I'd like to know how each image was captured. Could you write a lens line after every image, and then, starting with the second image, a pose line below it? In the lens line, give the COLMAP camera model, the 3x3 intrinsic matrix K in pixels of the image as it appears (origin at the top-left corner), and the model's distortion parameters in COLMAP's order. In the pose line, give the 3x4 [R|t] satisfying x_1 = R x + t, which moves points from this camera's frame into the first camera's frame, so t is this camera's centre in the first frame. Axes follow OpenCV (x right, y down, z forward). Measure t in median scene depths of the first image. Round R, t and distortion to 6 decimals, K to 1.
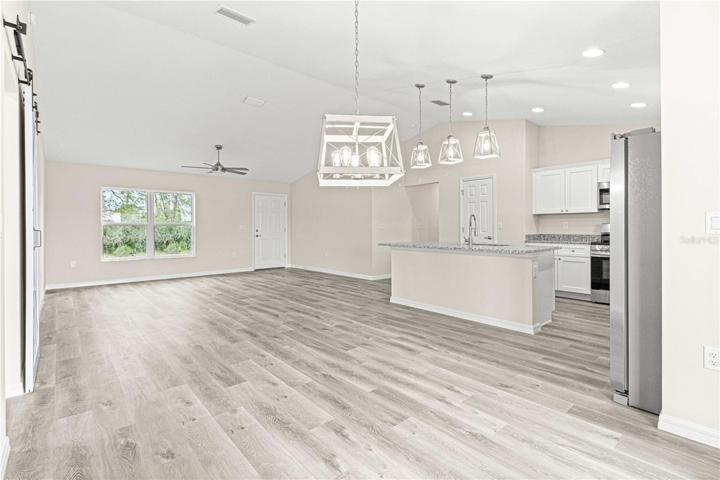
lens RADIAL K [[338.1, 0, 362.1], [0, 338.1, 231.2], [0, 0, 1]] dist [-0.001611, -0.011352]
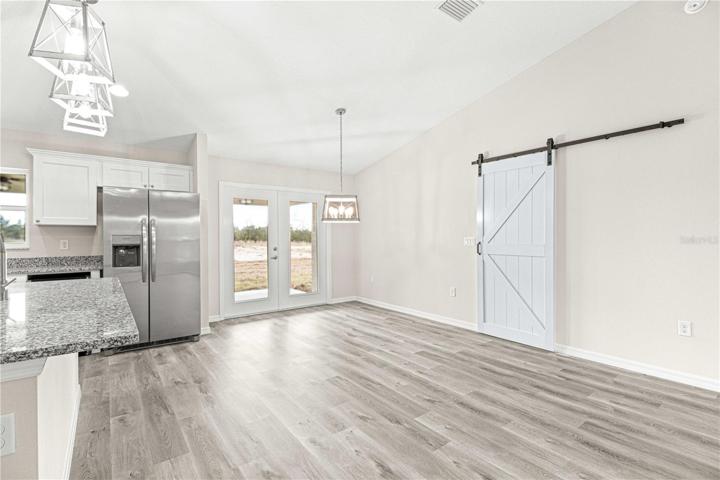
lens RADIAL K [[335.6, 0, 360.8], [0, 335.6, 237.5], [0, 0, 1]] dist [0.001994, 0.000011]
pose [[-0.997042, 0.006942, 0.076549, -0.183186], [0.008087, 0.999860, 0.014652, -0.048184], [-0.076437, 0.015228, -0.996958, 1.896834]]
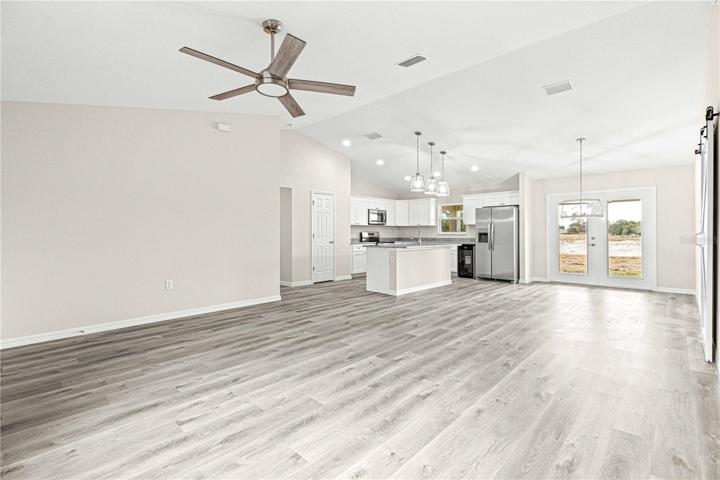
lens RADIAL K [[338.3, 0, 359.5], [0, 338.3, 234.6], [0, 0, 1]] dist [-0.026451, -0.000505]
pose [[-0.088940, 0.001171, 0.996036, -1.760886], [0.013672, 0.999907, 0.000045, -0.013125], [-0.995943, 0.013622, -0.088948, 1.990749]]
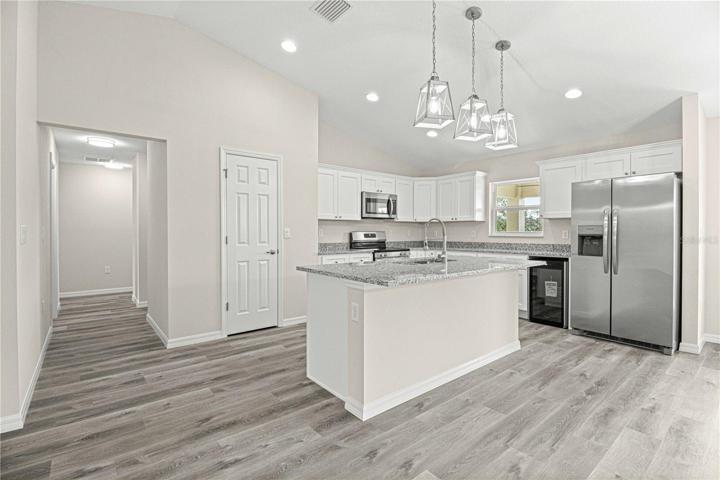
lens RADIAL K [[338.3, 0, 359.5], [0, 338.3, 234.6], [0, 0, 1]] dist [-0.026451, -0.000505]
pose [[0.046685, -0.005781, 0.998893, -0.517506], [0.011332, 0.999922, 0.005258, -0.030039], [-0.998845, 0.011074, 0.046747, 1.586910]]
